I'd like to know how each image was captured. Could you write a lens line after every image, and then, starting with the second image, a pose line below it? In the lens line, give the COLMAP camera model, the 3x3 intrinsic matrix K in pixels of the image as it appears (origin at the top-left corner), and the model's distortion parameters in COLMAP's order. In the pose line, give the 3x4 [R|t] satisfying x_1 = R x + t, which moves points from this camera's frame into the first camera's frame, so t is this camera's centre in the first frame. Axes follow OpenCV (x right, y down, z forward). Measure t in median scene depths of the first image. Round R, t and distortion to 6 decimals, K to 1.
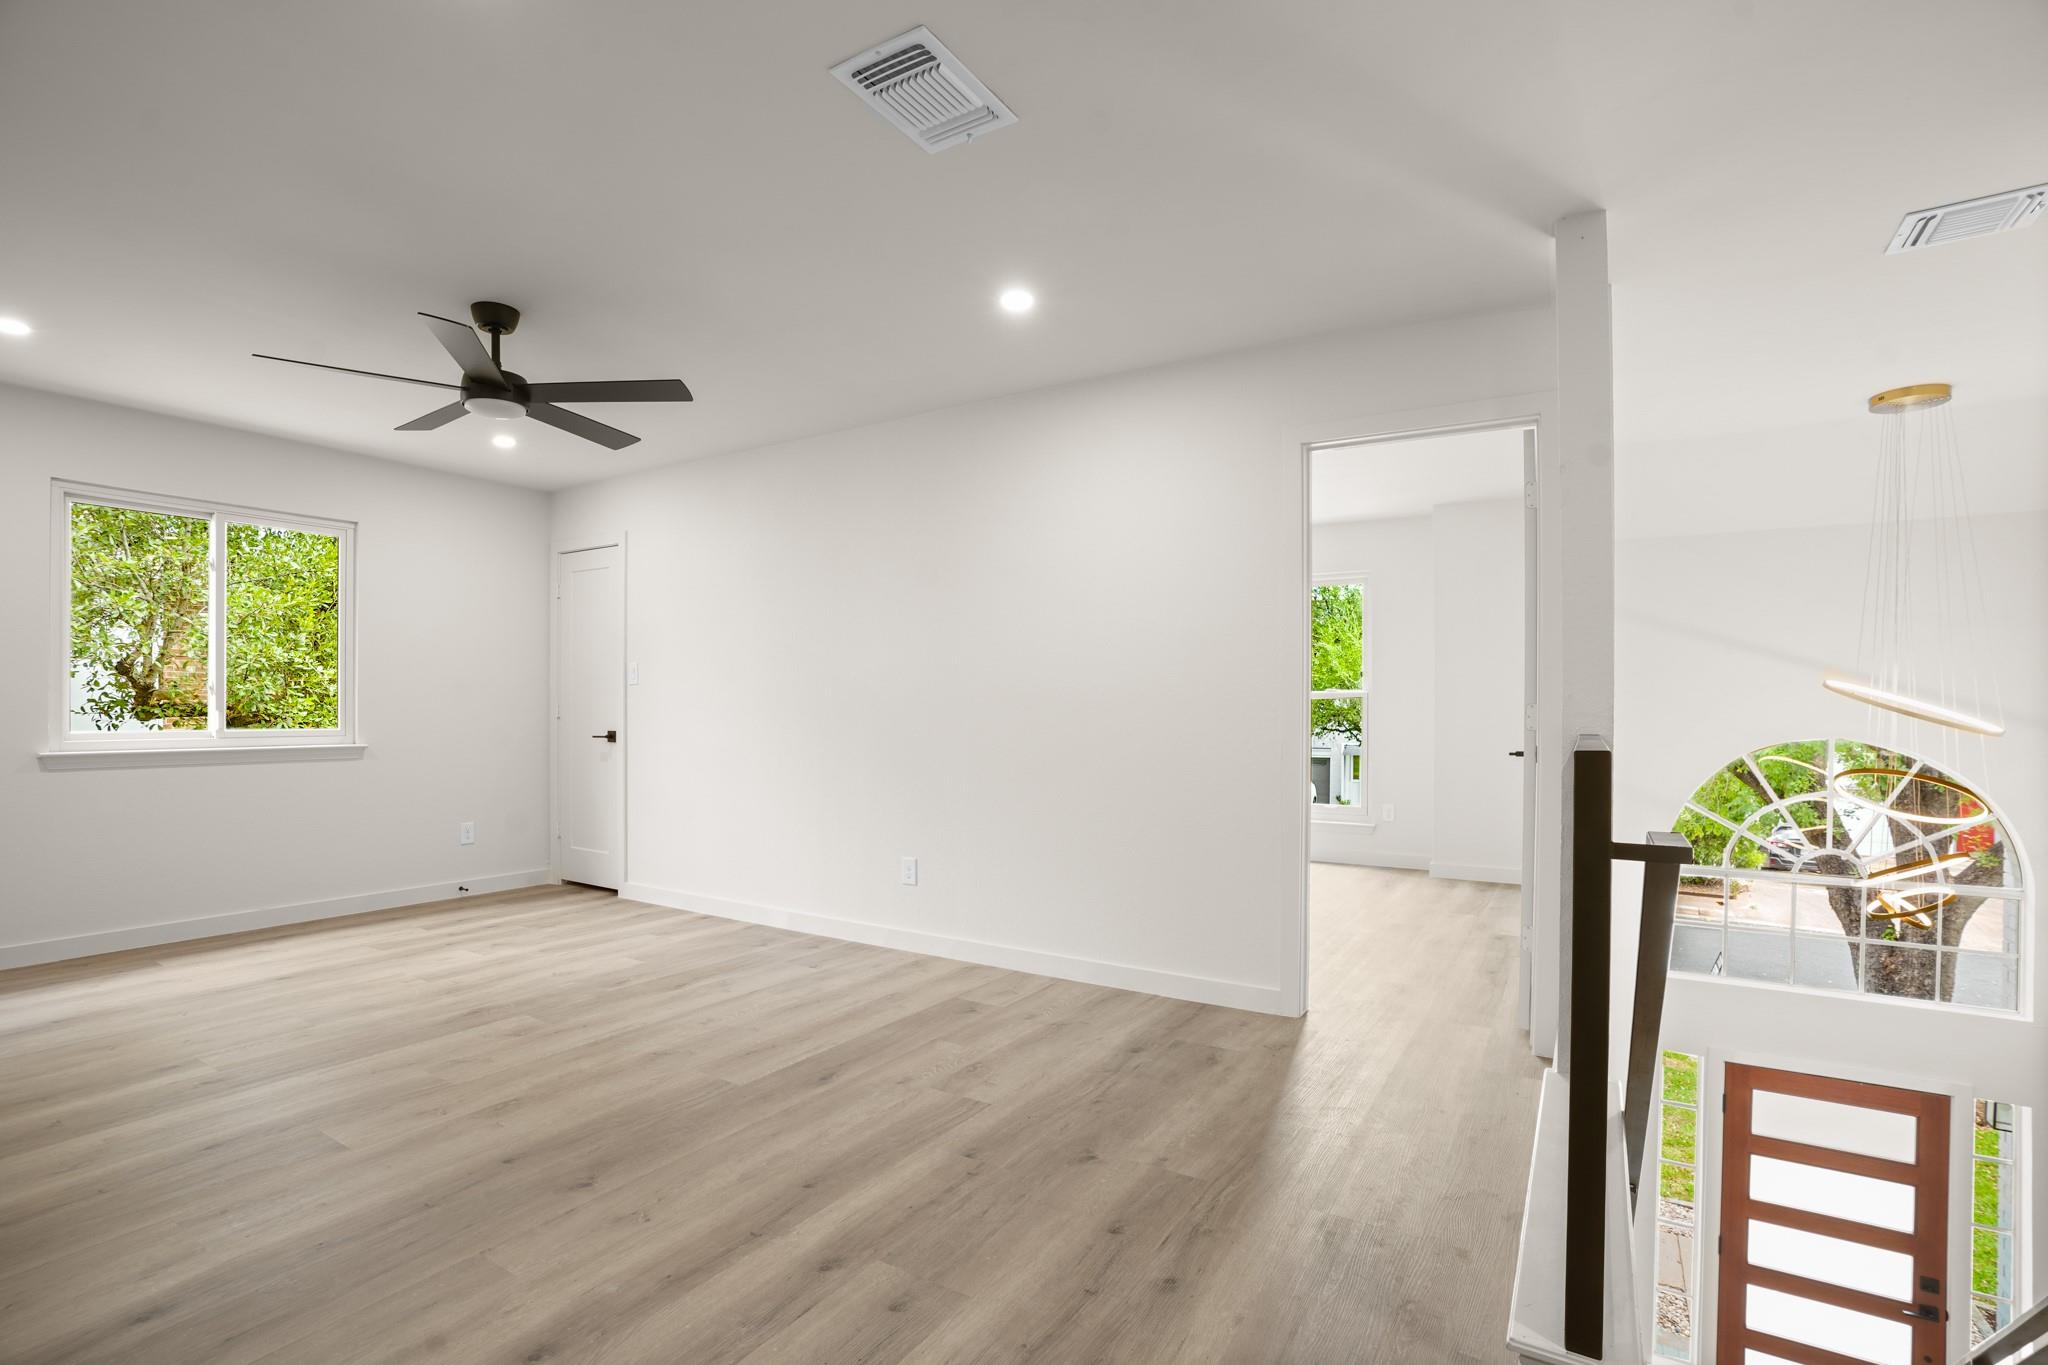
lens RADIAL K [[947.3, 0, 1020.5], [0, 947.3, 721.3], [0, 0, 1]] dist [-0.056003, 0.020868]
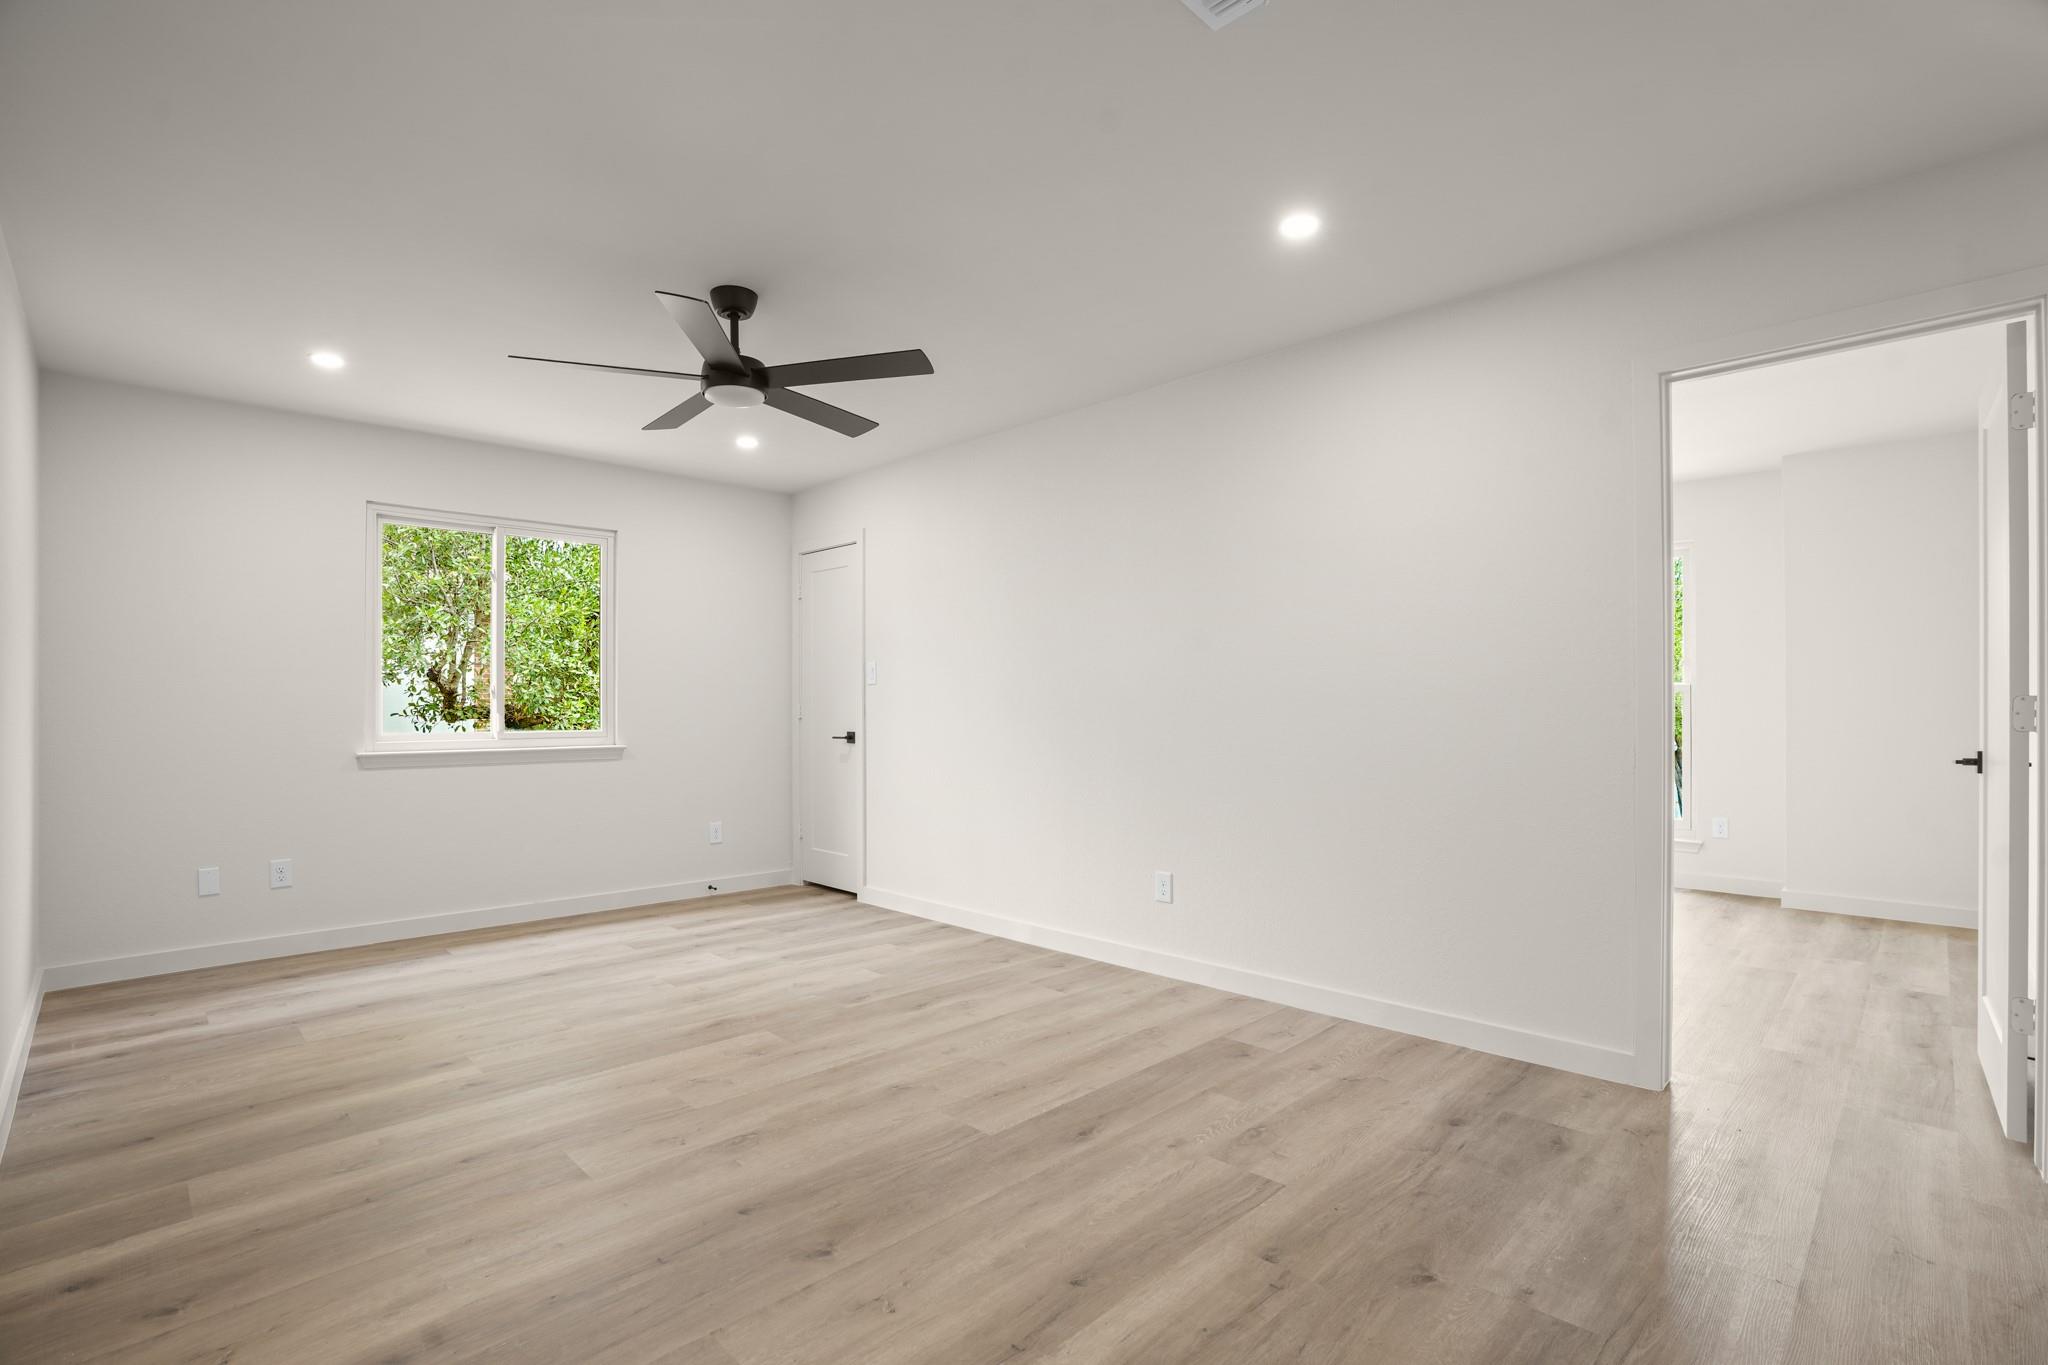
lens RADIAL K [[947.3, 0, 1032.5], [0, 947.3, 719.3], [0, 0, 1]] dist [-0.056003, 0.020868]
pose [[0.975793, -0.003754, -0.218663, -0.053519], [0.003745, 0.999993, -0.000455, -0.002733], [0.218663, -0.000375, 0.975800, 0.118768]]
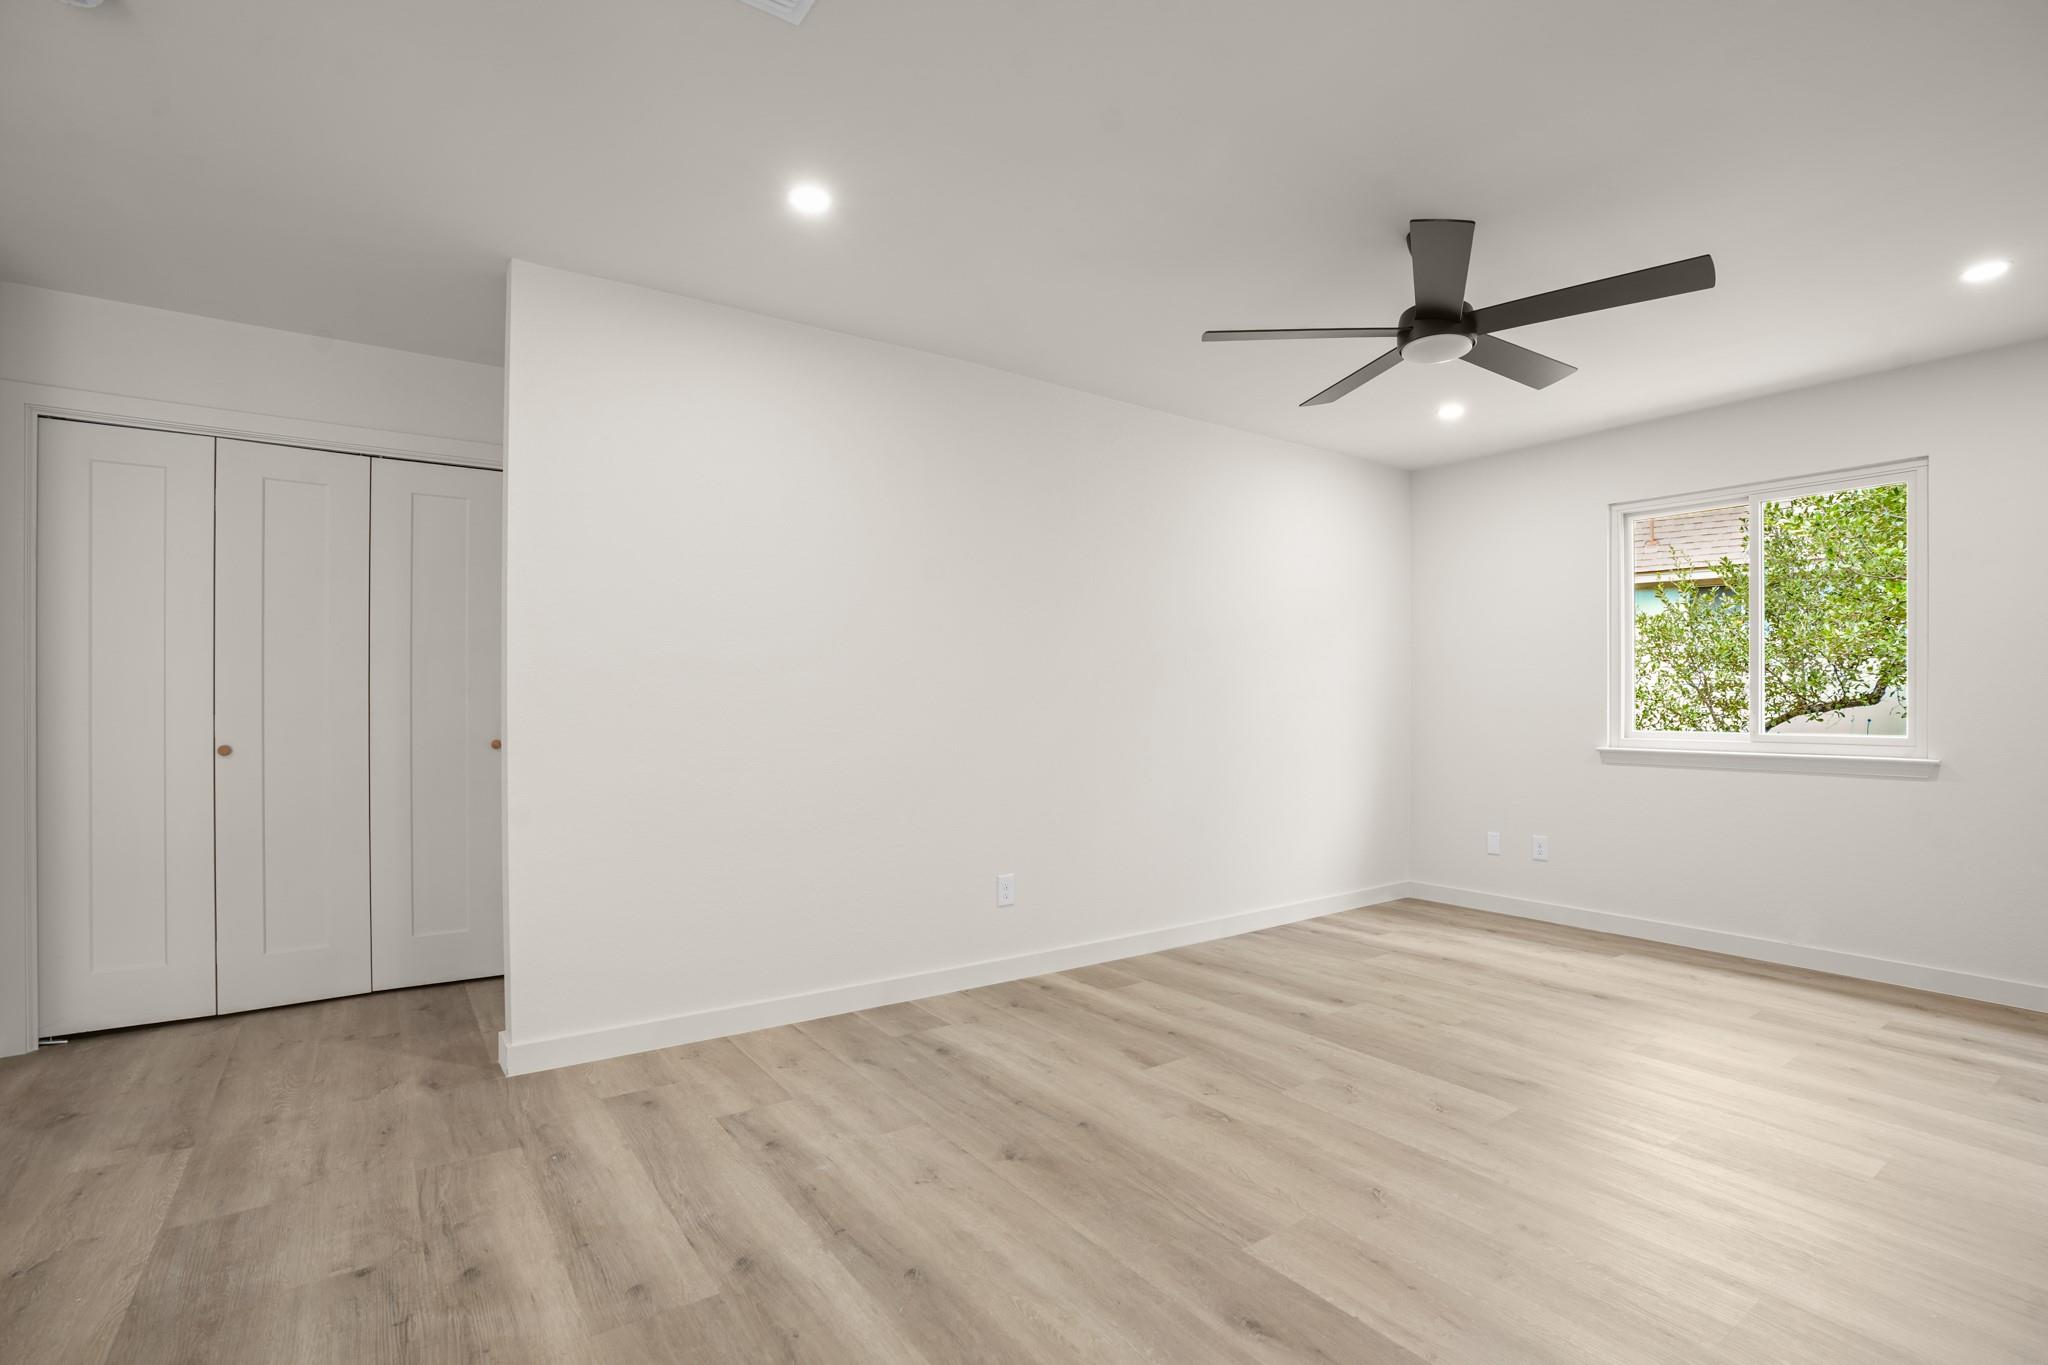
lens RADIAL K [[947.3, 0, 1019.6], [0, 947.3, 704.5], [0, 0, 1]] dist [-0.056003, 0.020868]
pose [[-0.384856, -0.004750, -0.922964, 0.333831], [-0.014876, 0.999889, 0.001057, -0.011340], [0.922857, 0.014137, -0.384884, 0.915494]]
